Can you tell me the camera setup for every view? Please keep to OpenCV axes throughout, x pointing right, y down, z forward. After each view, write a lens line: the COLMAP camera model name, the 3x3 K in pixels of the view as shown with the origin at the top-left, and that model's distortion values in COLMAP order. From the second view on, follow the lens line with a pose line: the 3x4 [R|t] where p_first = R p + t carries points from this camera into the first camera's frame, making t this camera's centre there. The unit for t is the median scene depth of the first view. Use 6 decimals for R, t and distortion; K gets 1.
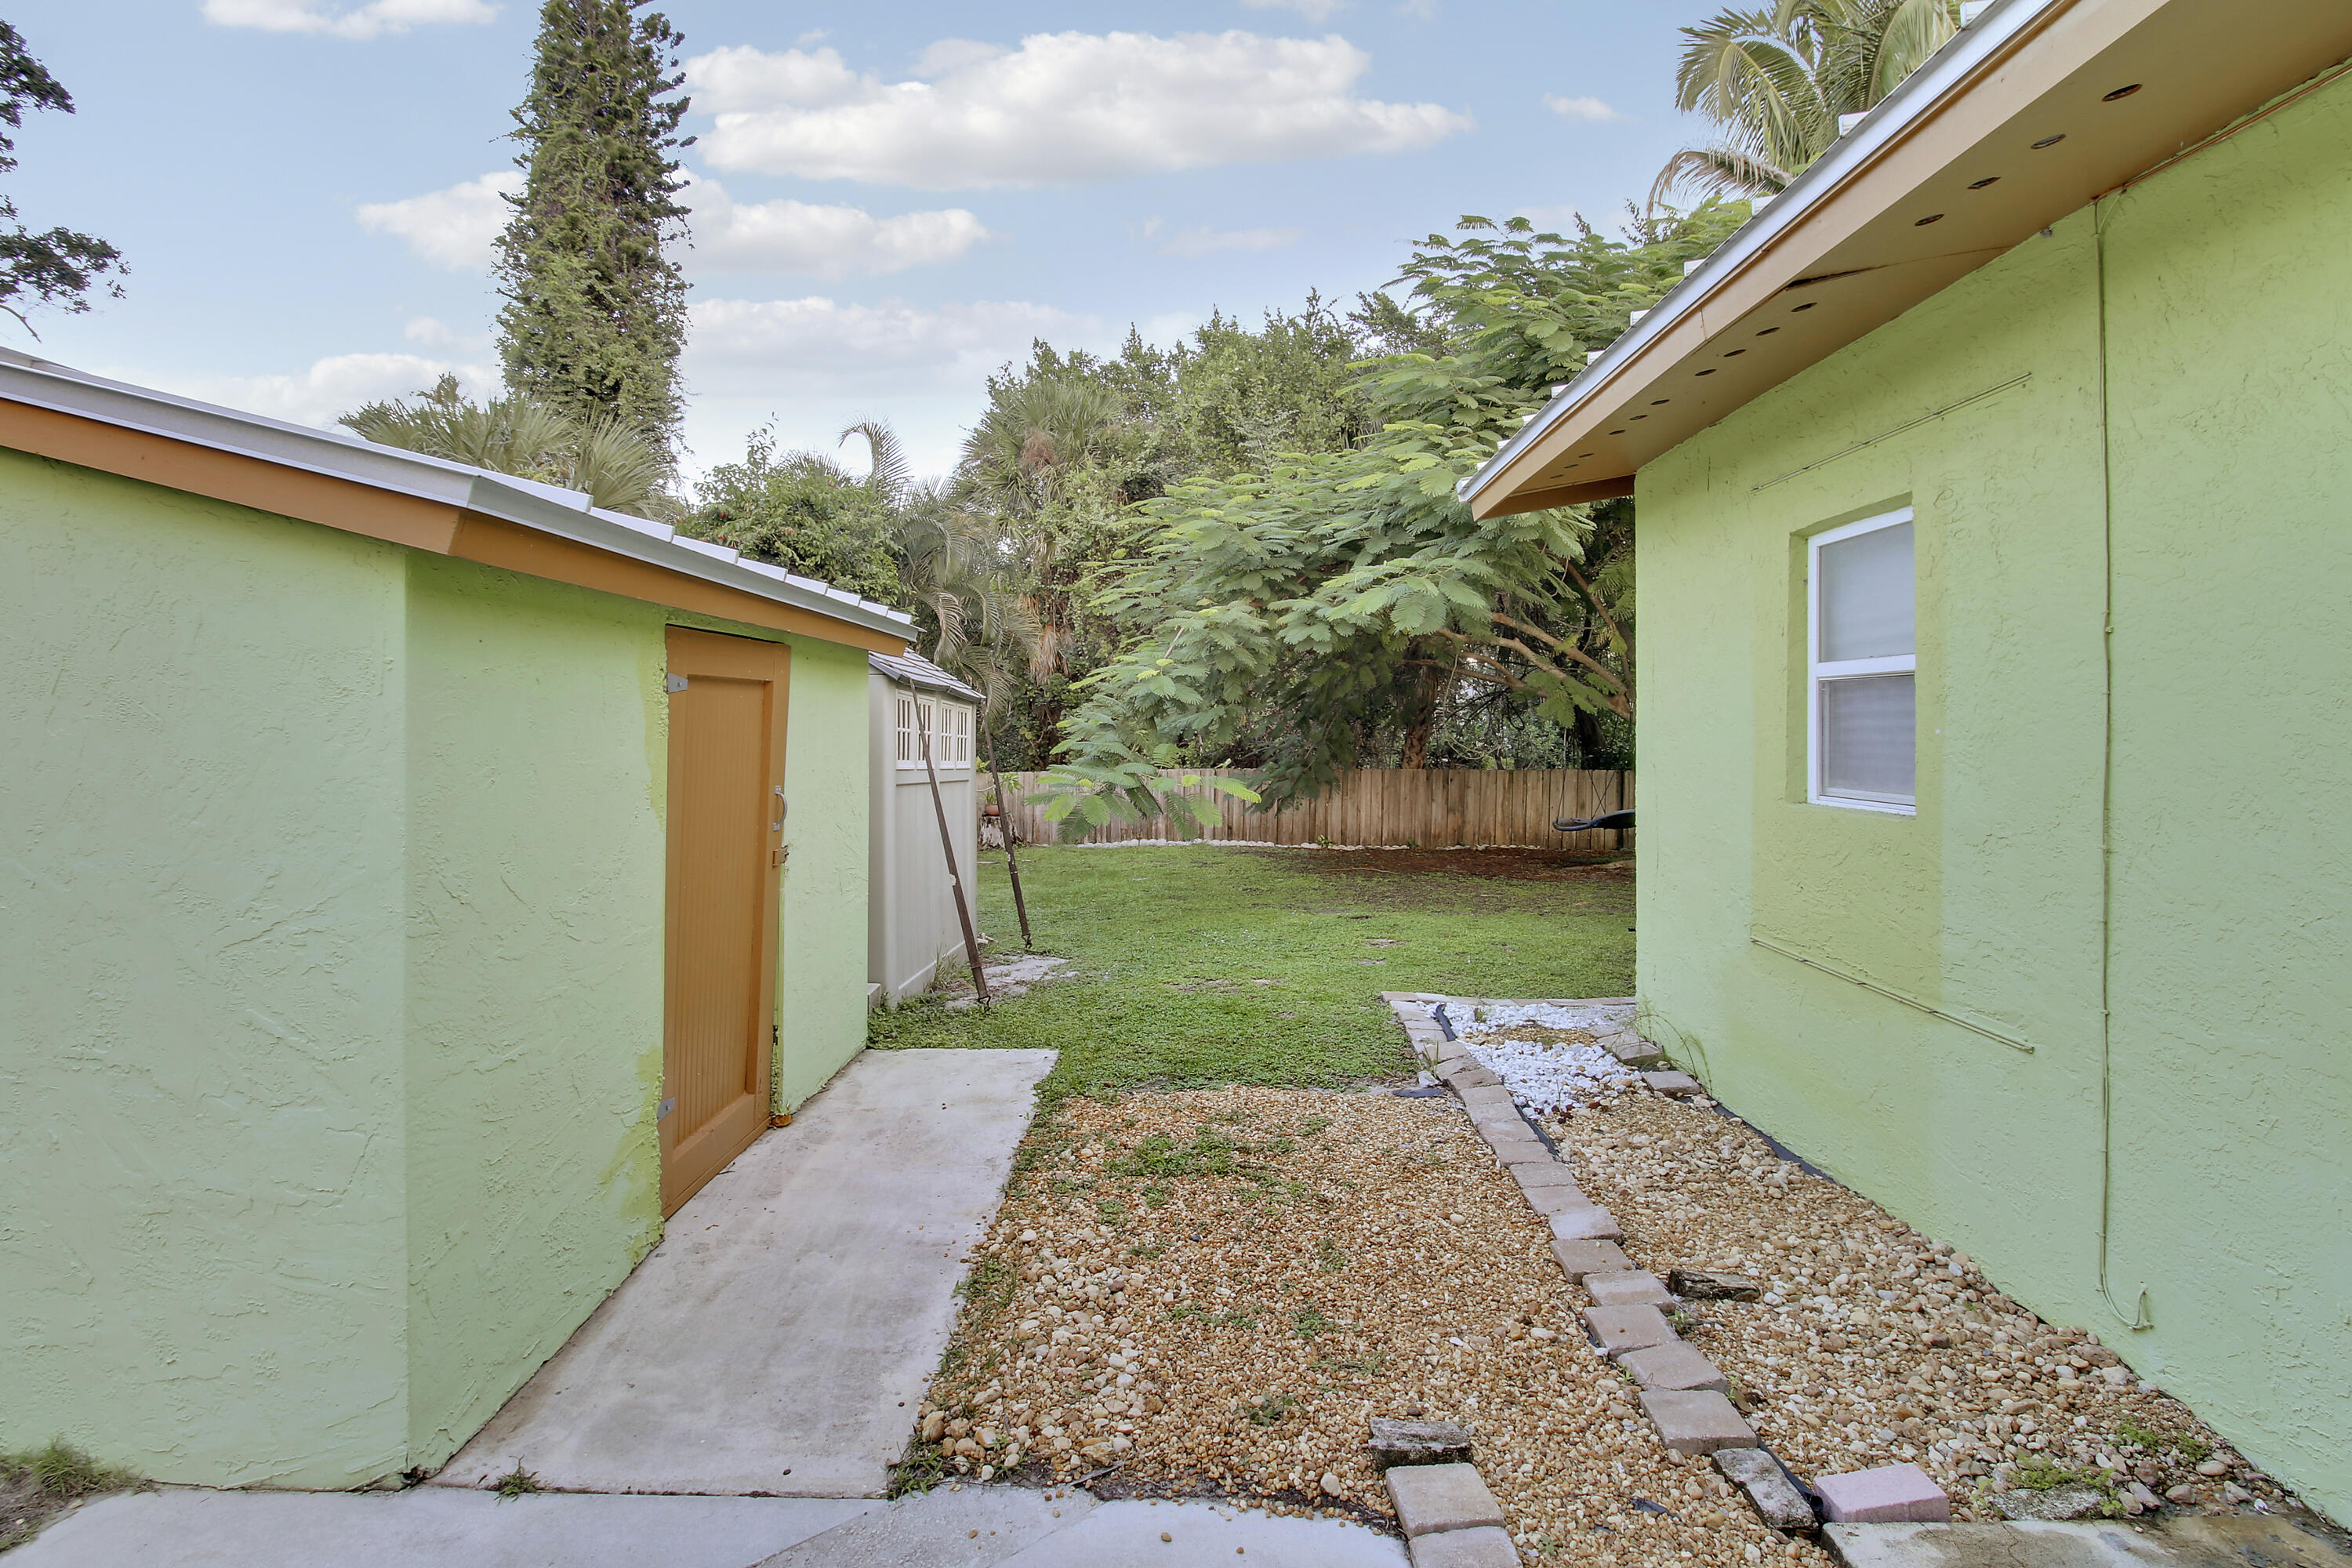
lens RADIAL K [[1089.8, 0, 1161.2], [0, 1089.8, 733.2], [0, 0, 1]] dist [-0.009069, -0.000406]
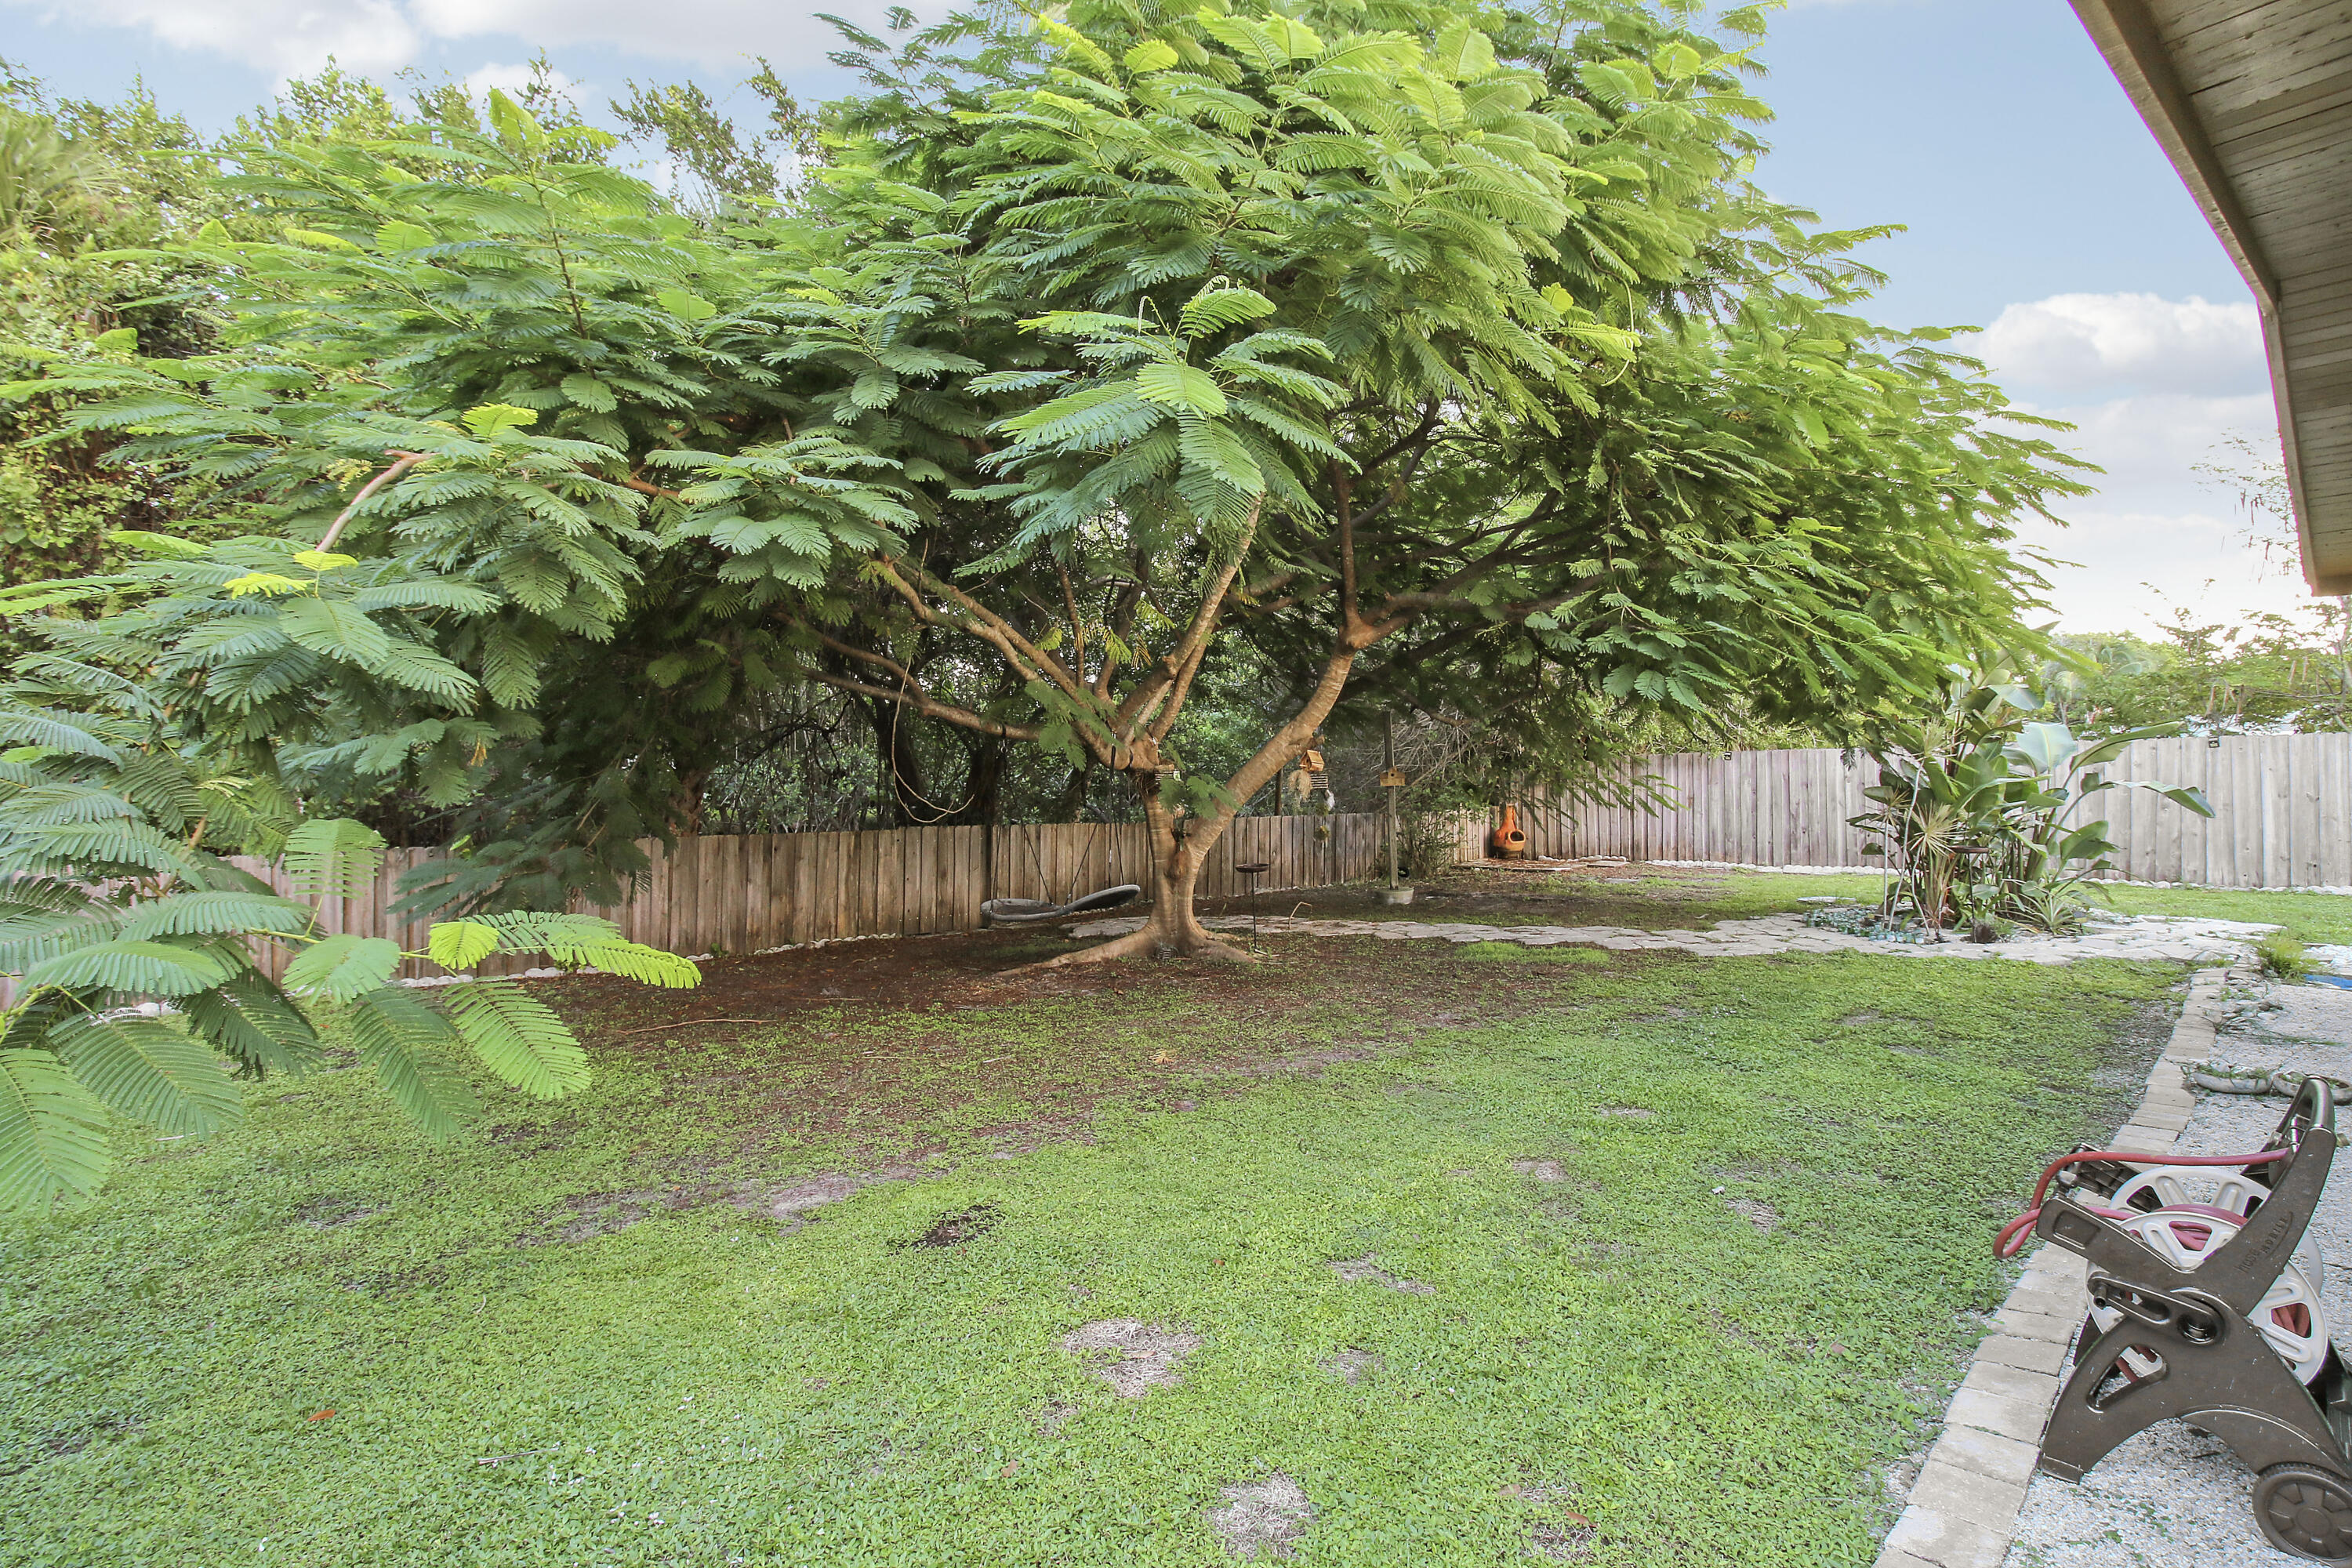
lens RADIAL K [[1142.8, 0, 1178.8], [0, 1142.8, 758.9], [0, 0, 1]] dist [-0.004349, -0.001101]
pose [[0.750100, 0.000642, 0.661324, -0.015646], [0.011481, 0.999836, -0.013993, -0.000425], [-0.661225, 0.018089, 0.749970, 0.299396]]
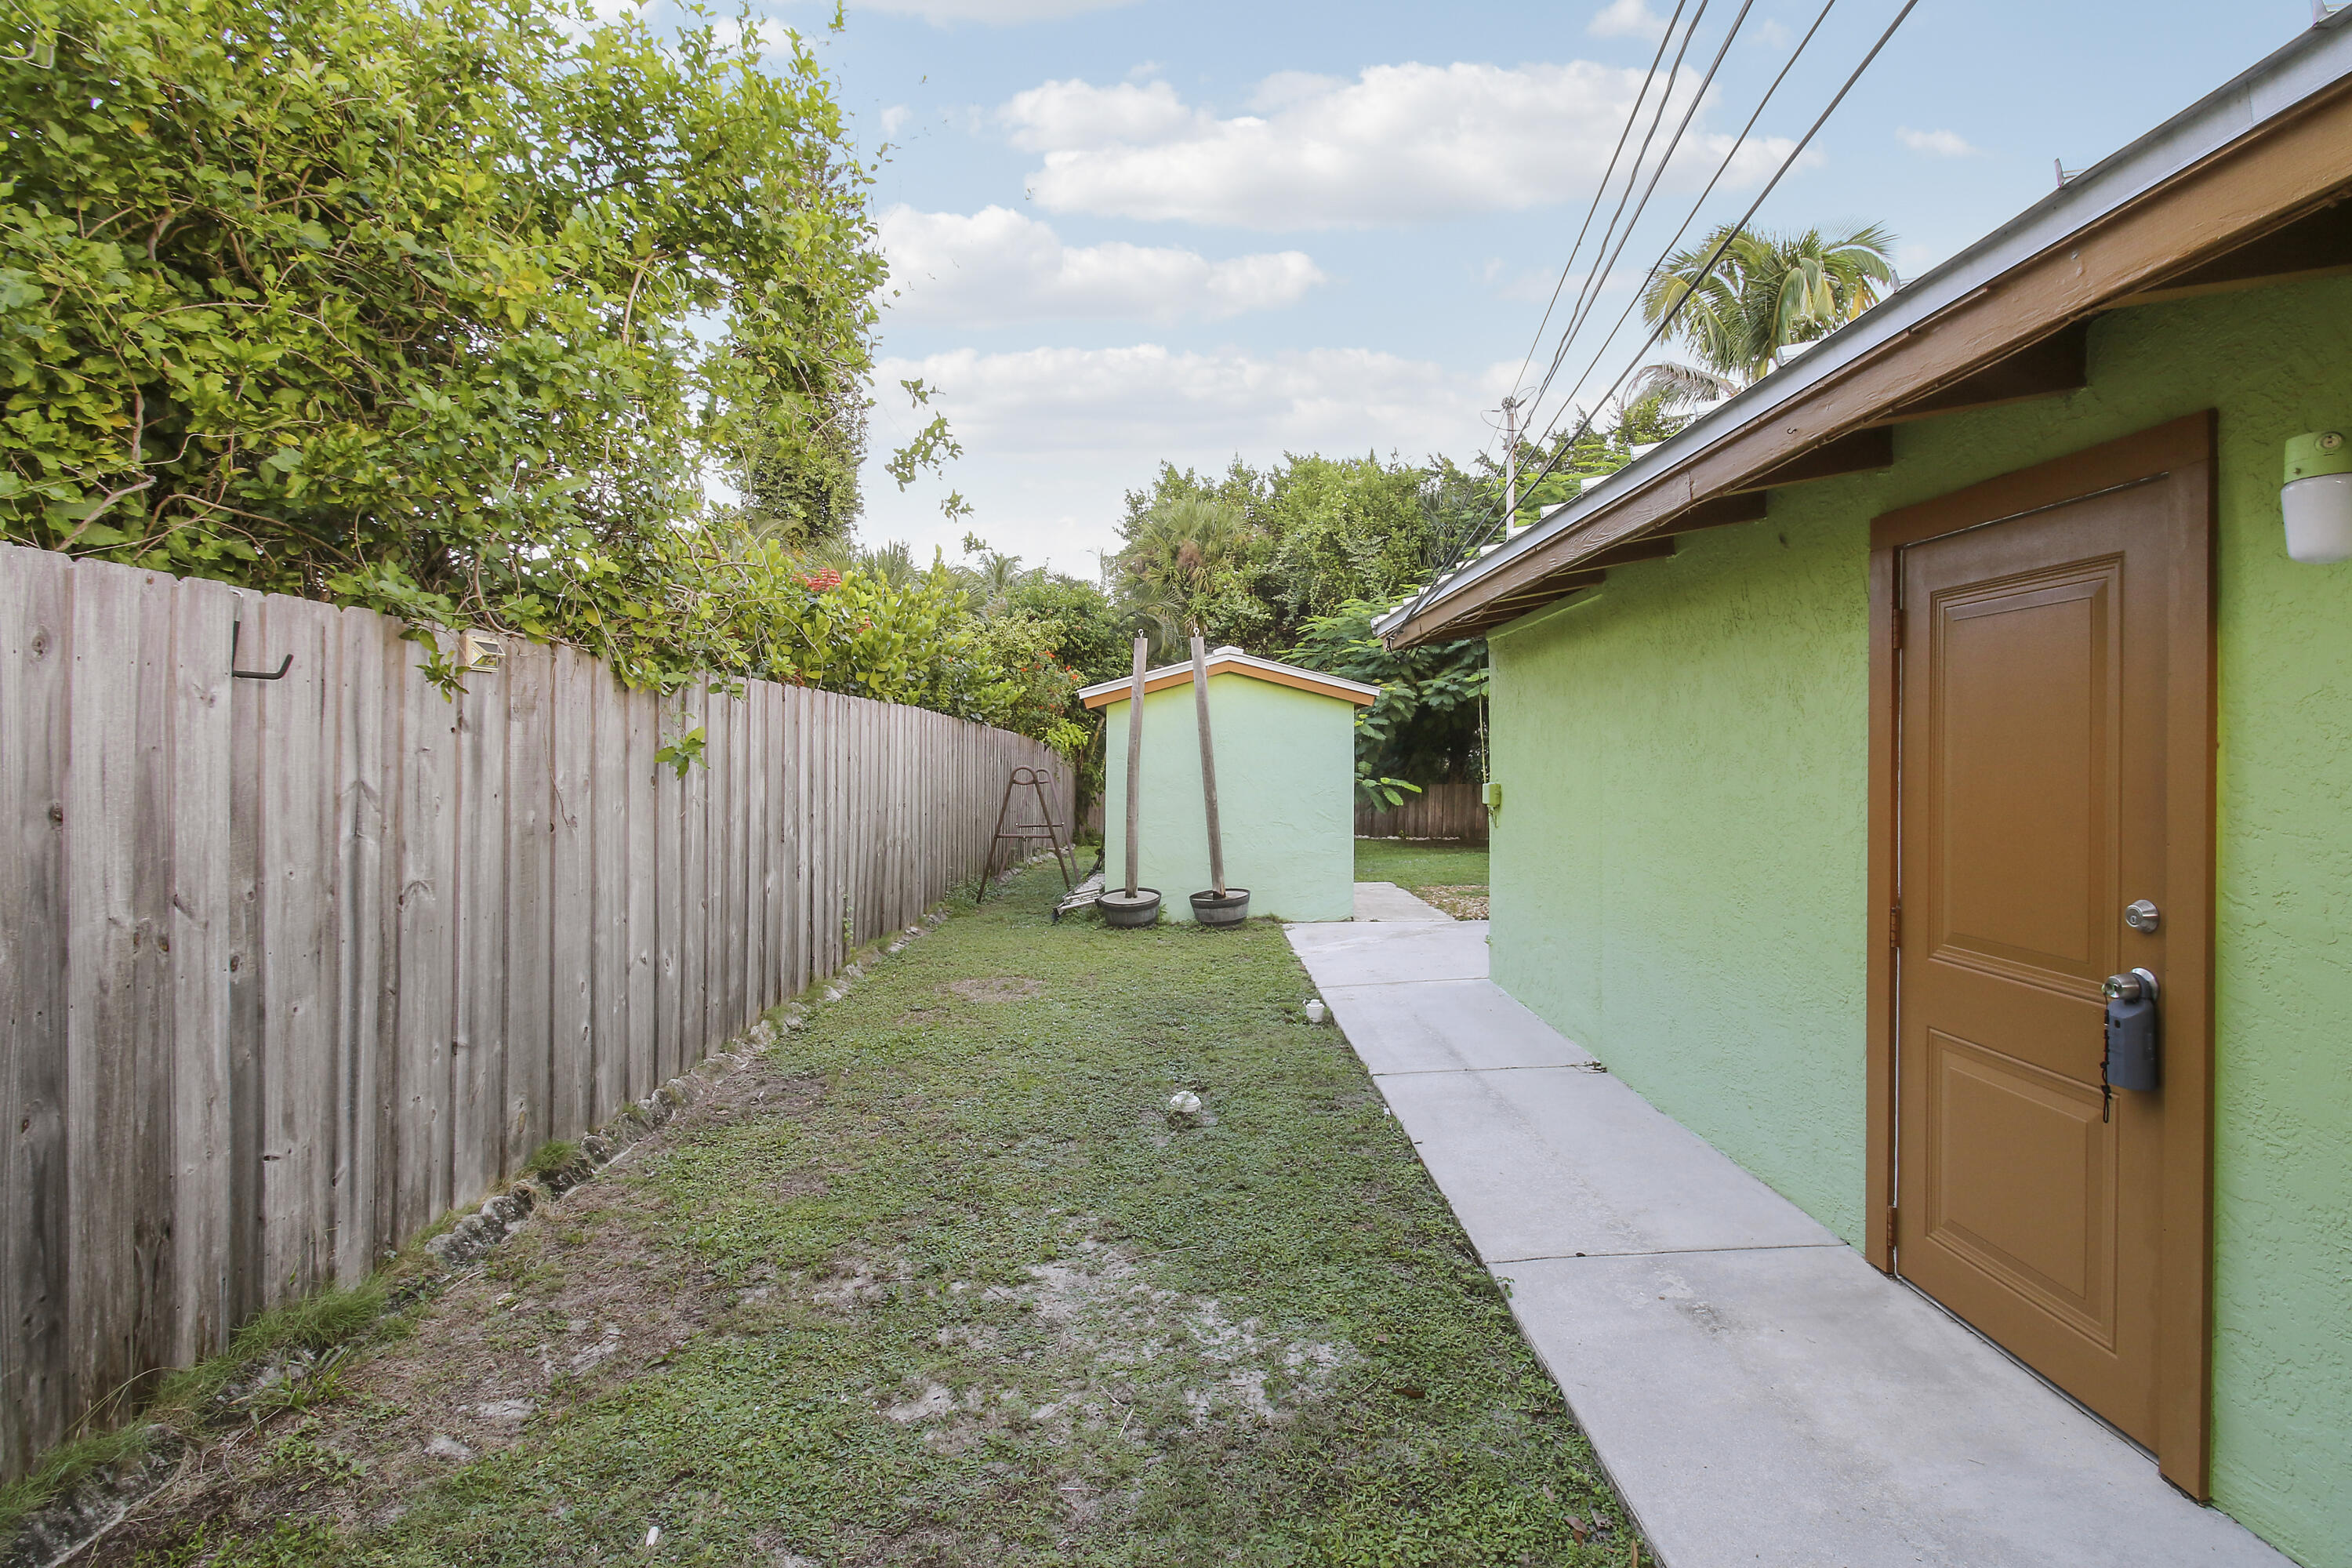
lens RADIAL K [[1090.6, 0, 1192.3], [0, 1090.6, 757.9], [0, 0, 1]] dist [-0.006078, -0.014107]
pose [[0.999243, -0.005587, 0.038512, -0.176997], [0.005915, 0.999947, -0.008425, 0.008482], [-0.038463, 0.008647, 0.999223, -0.401062]]
